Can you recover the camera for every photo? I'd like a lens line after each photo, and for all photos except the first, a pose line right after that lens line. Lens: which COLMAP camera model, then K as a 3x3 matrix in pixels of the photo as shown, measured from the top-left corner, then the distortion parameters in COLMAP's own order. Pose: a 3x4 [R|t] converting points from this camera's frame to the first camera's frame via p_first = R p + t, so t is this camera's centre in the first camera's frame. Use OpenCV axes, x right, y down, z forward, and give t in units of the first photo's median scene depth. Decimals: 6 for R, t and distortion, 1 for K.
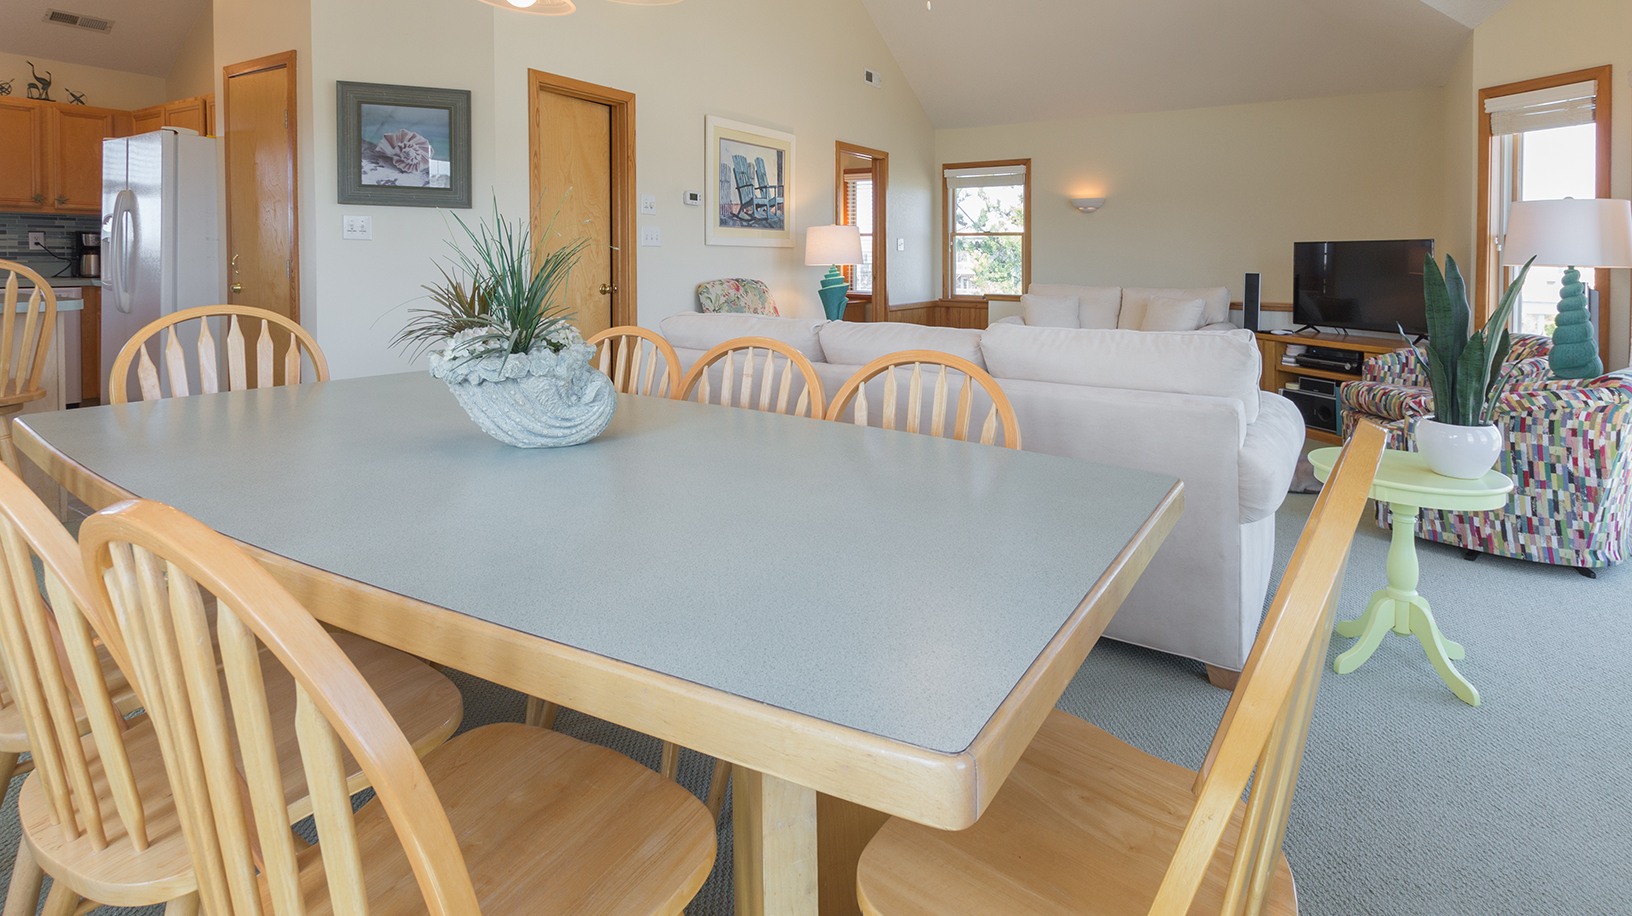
lens RADIAL K [[879.1, 0, 816.0], [0, 879.1, 458.0], [0, 0, 1]] dist [-0.001666, -0.000887]
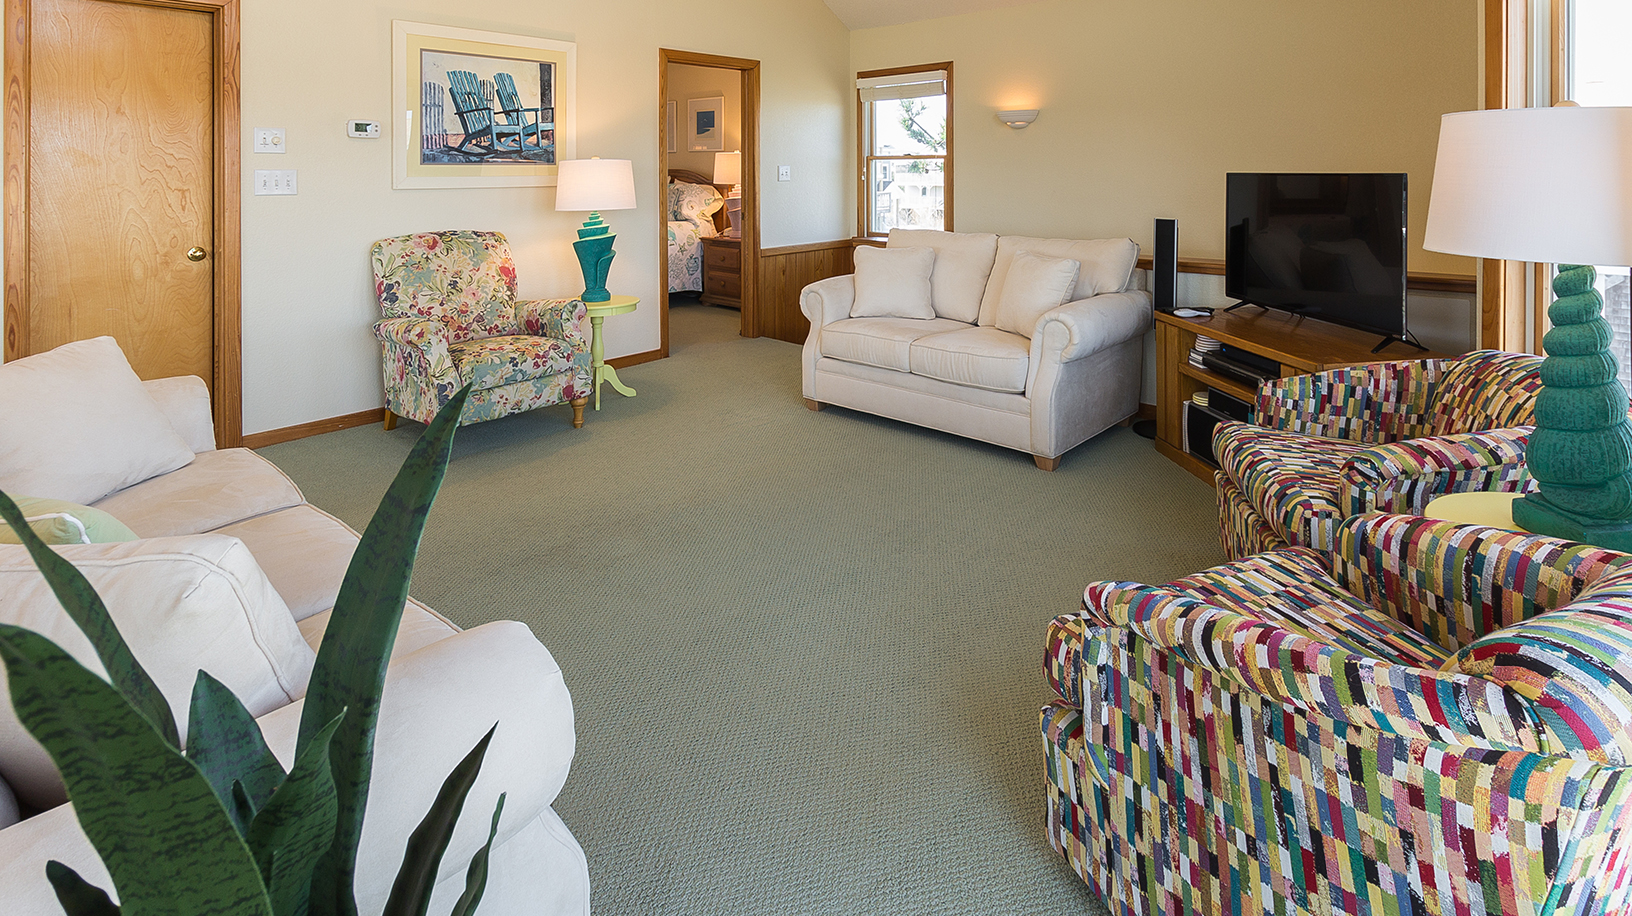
lens RADIAL K [[853.2, 0, 815.6], [0, 853.2, 338.8], [0, 0, 1]] dist [0.002241, 0.000071]
pose [[0.985181, 0.018687, -0.170499, 0.369087], [-0.022929, 0.999474, -0.022943, -0.104636], [0.169981, 0.026512, 0.985091, 0.336849]]
